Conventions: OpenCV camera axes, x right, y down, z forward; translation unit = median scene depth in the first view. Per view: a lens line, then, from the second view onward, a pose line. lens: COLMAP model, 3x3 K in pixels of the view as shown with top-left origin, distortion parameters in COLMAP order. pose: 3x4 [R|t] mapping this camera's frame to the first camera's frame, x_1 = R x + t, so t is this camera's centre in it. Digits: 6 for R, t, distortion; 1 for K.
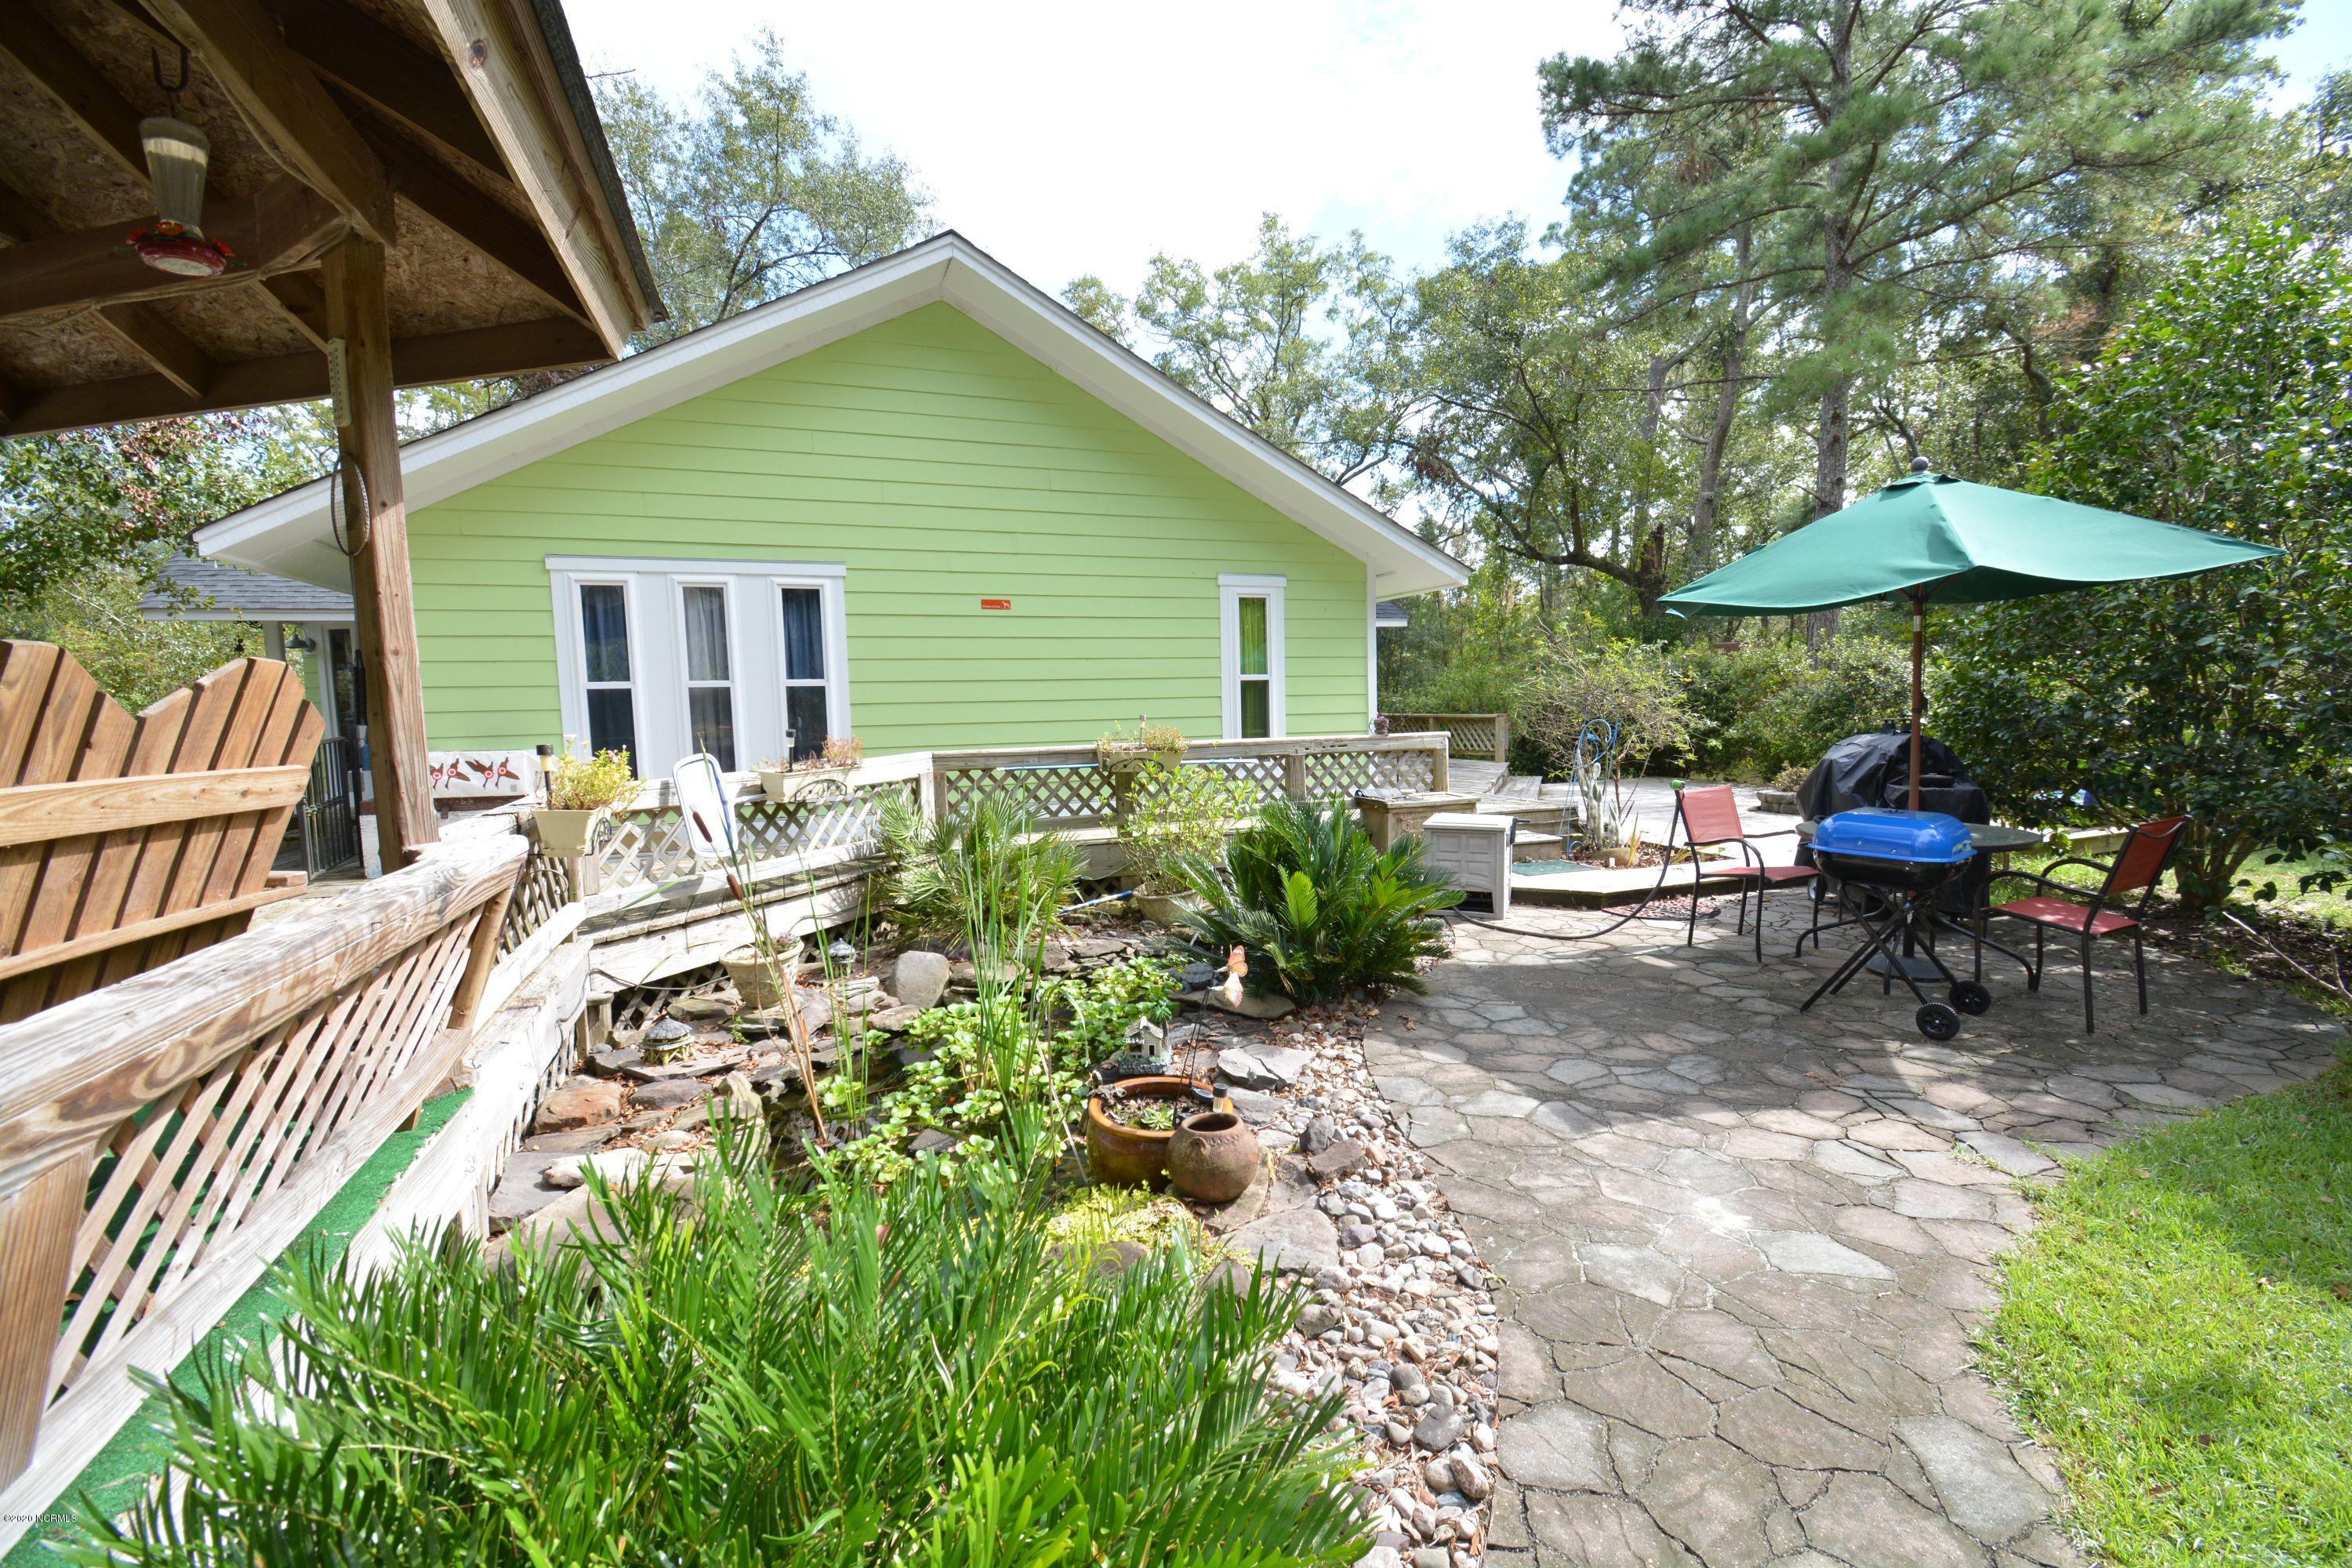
lens RADIAL K [[1034.2, 0, 1174.9], [0, 1034.2, 786.6], [0, 0, 1]] dist [-0.000055, -0.009030]
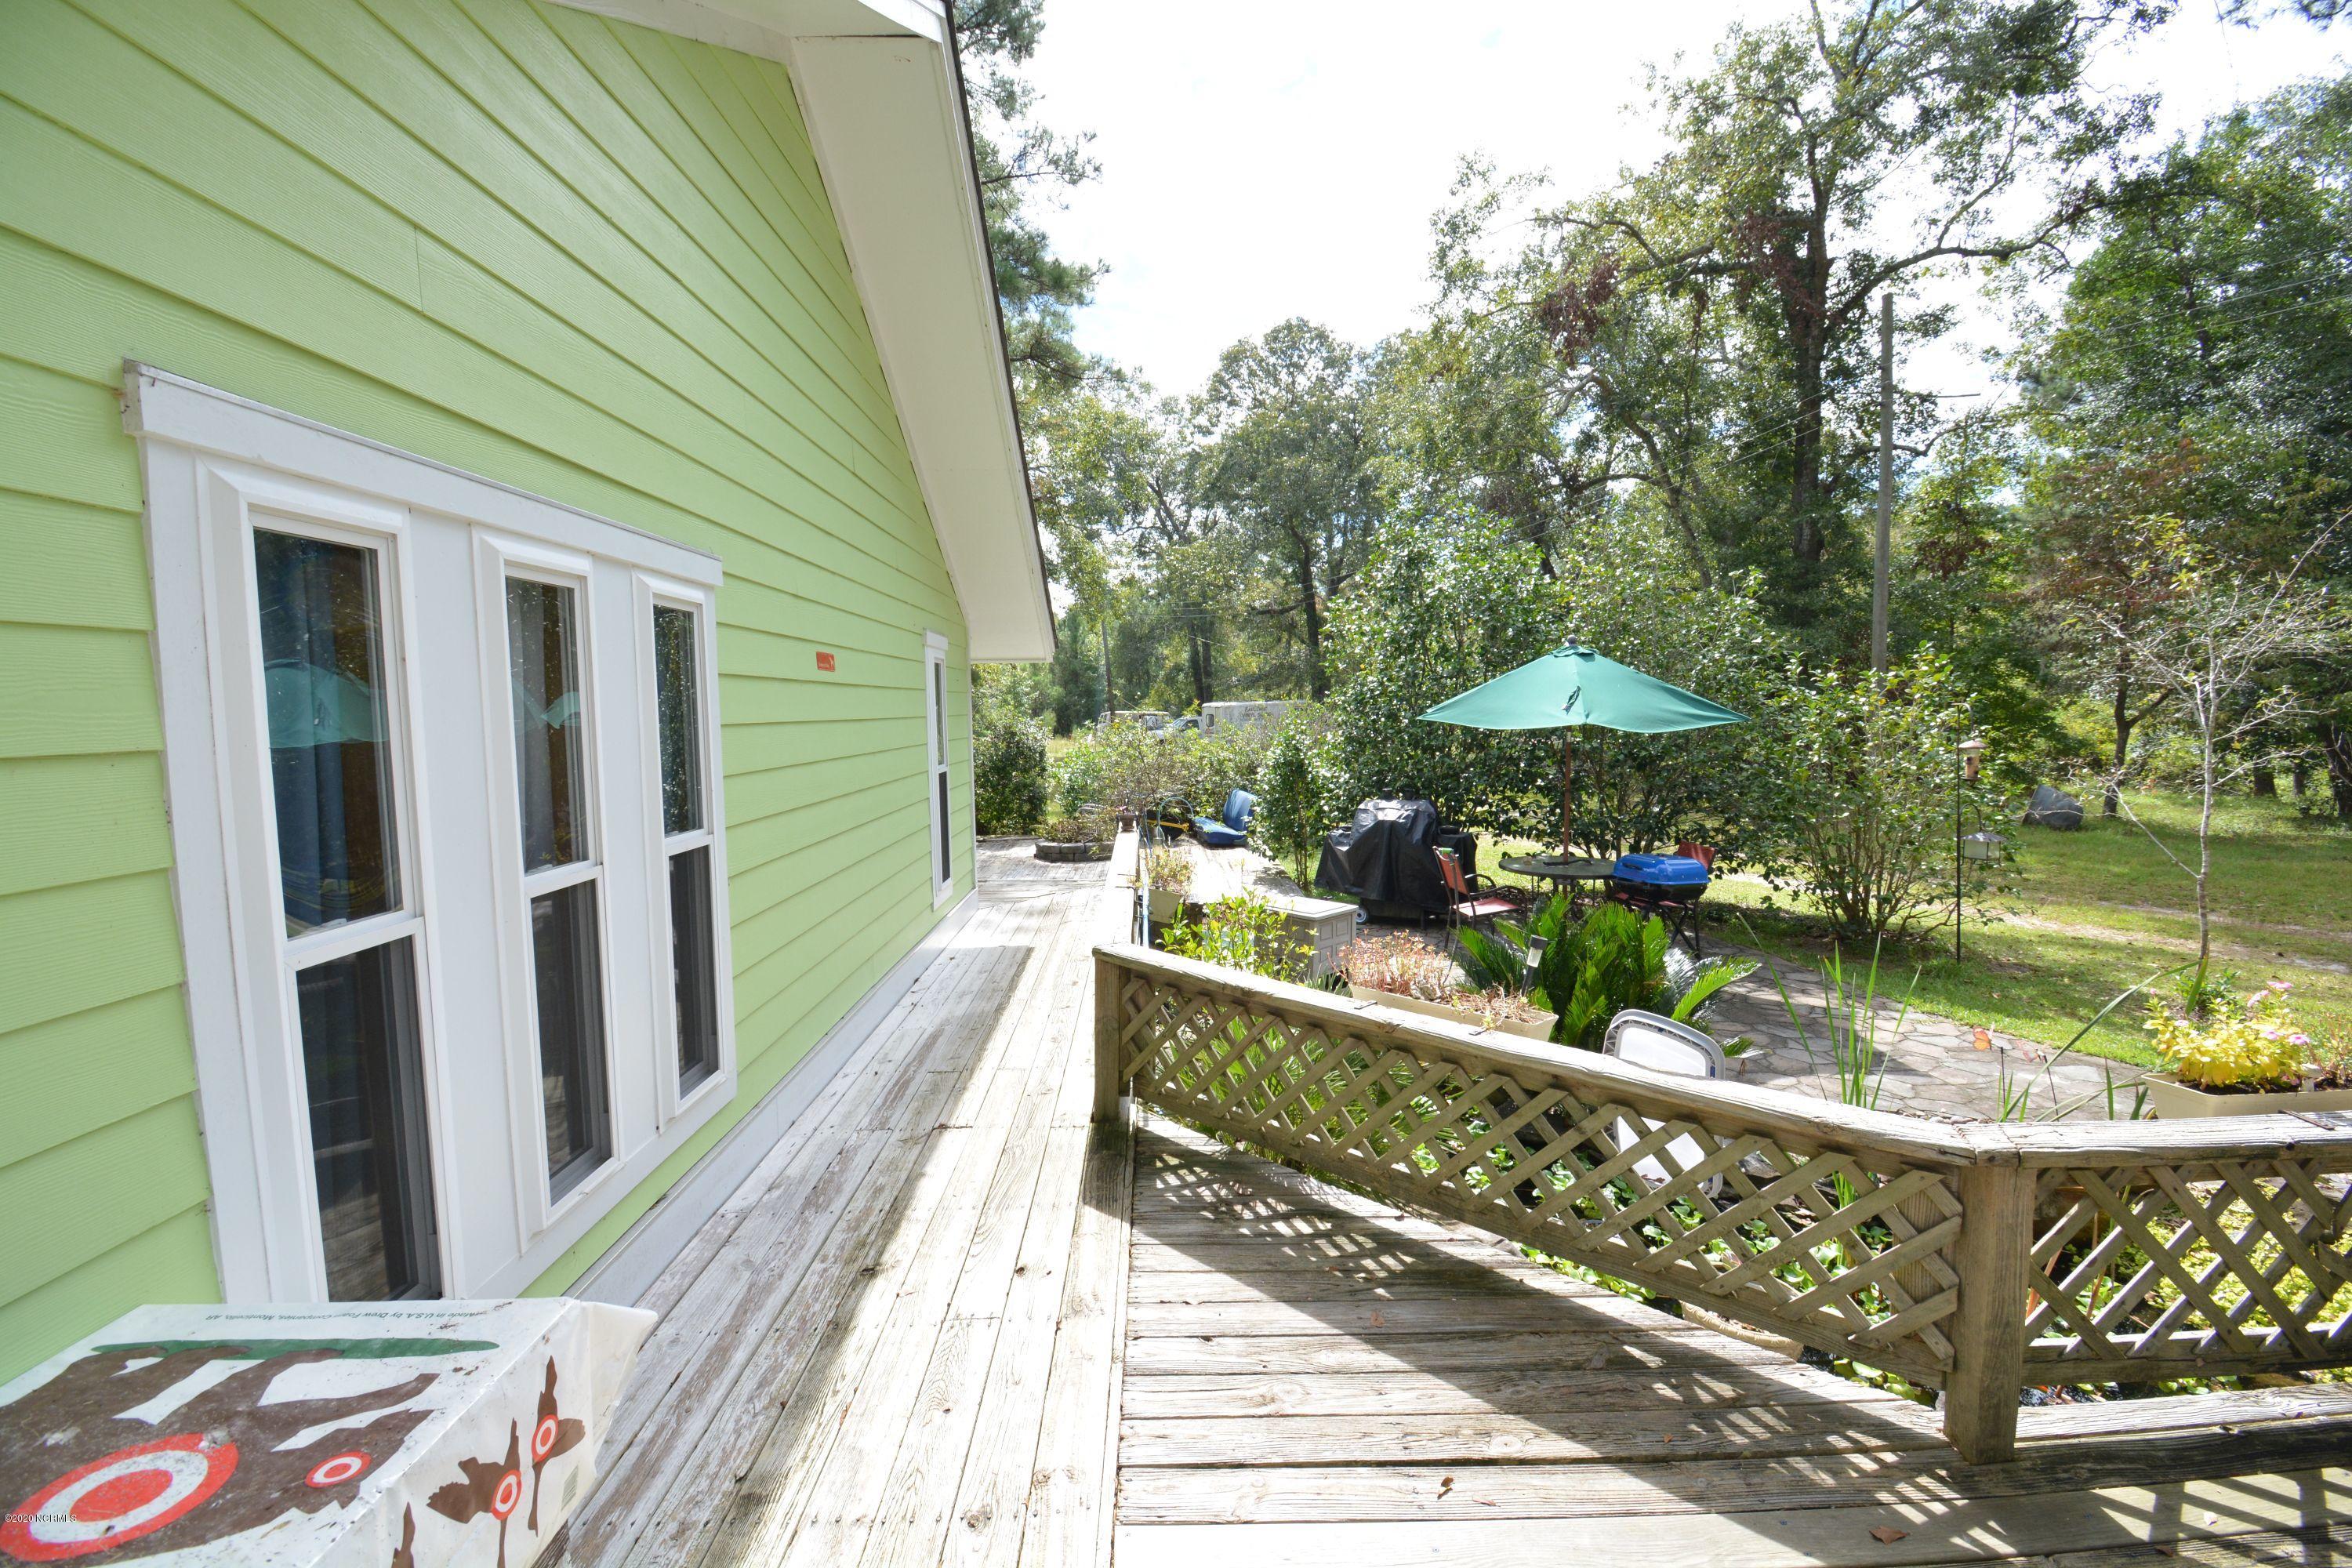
lens RADIAL K [[1034.2, 0, 1179.3], [0, 1034.2, 783.8], [0, 0, 1]] dist [-0.000055, -0.009030]
pose [[0.342311, -0.054352, 0.938013, -0.630541], [0.081922, 0.996250, 0.027830, -0.111257], [-0.936009, 0.067317, 0.345480, 0.638586]]
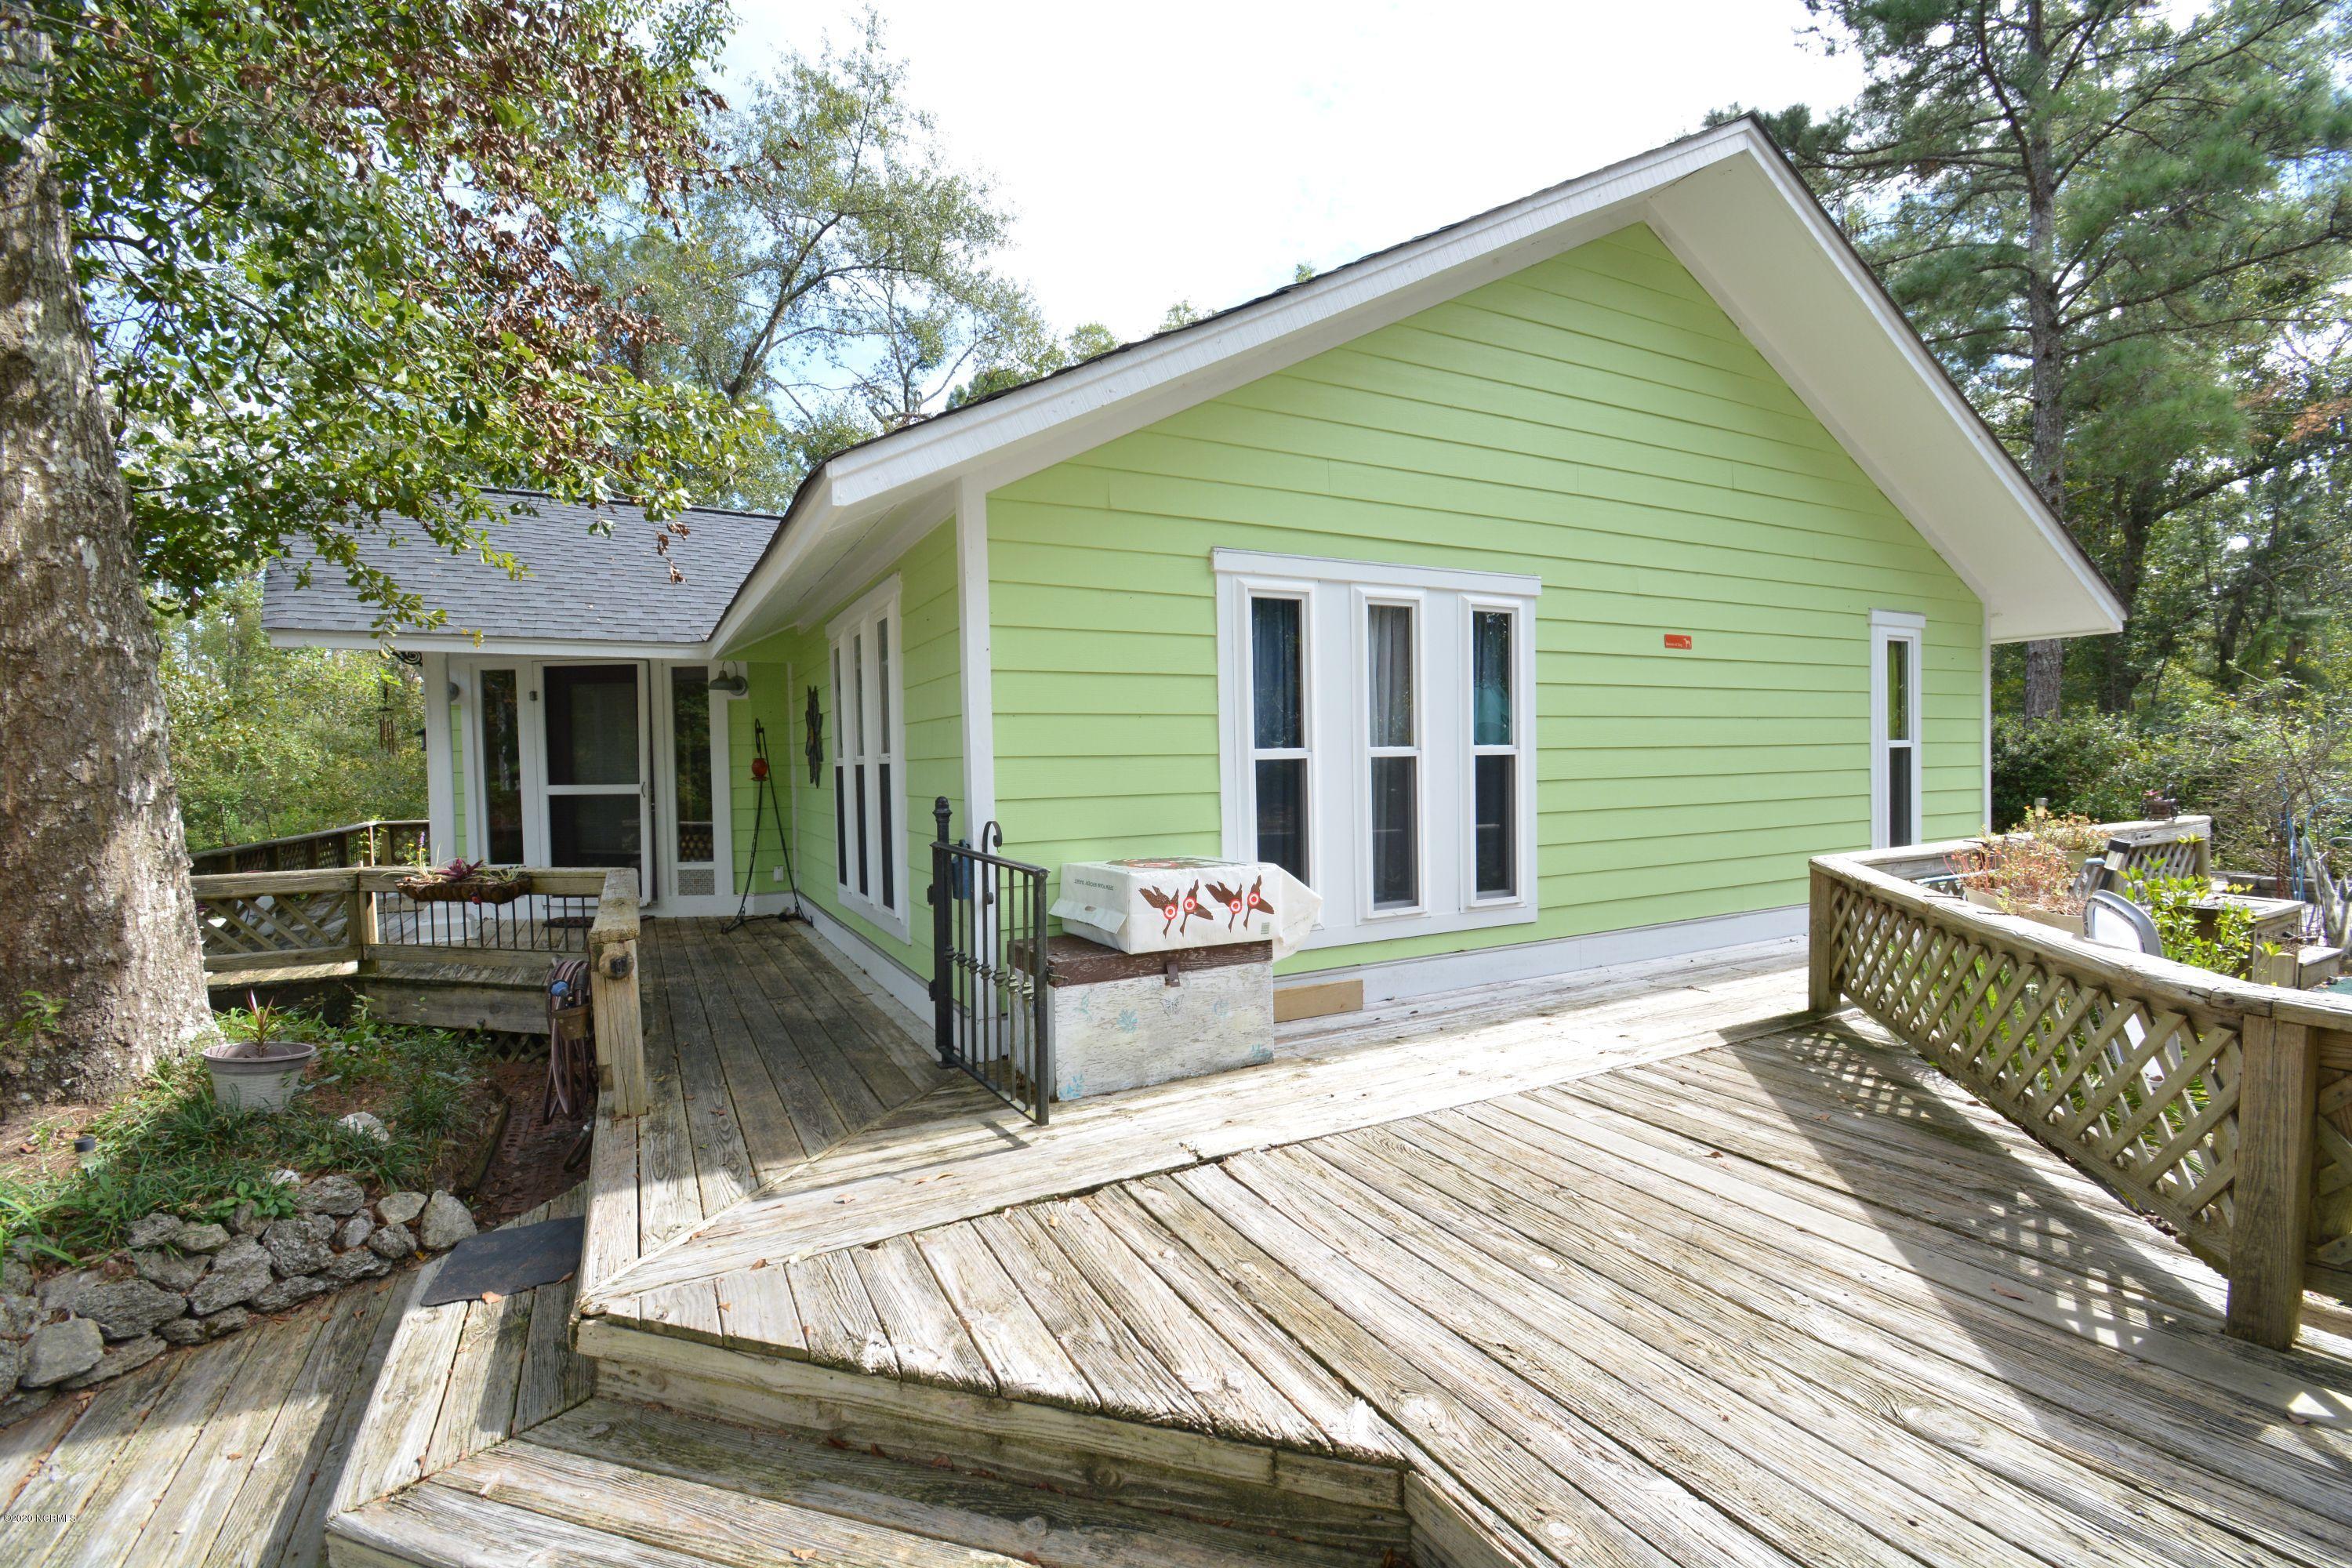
lens RADIAL K [[1034.2, 0, 1175.1], [0, 1034.2, 783.6], [0, 0, 1]] dist [-0.000055, -0.009030]
pose [[0.992741, -0.001177, 0.120267, -0.609593], [0.008657, 0.998058, -0.061693, -0.035982], [-0.119960, 0.062287, 0.990823, 0.333712]]
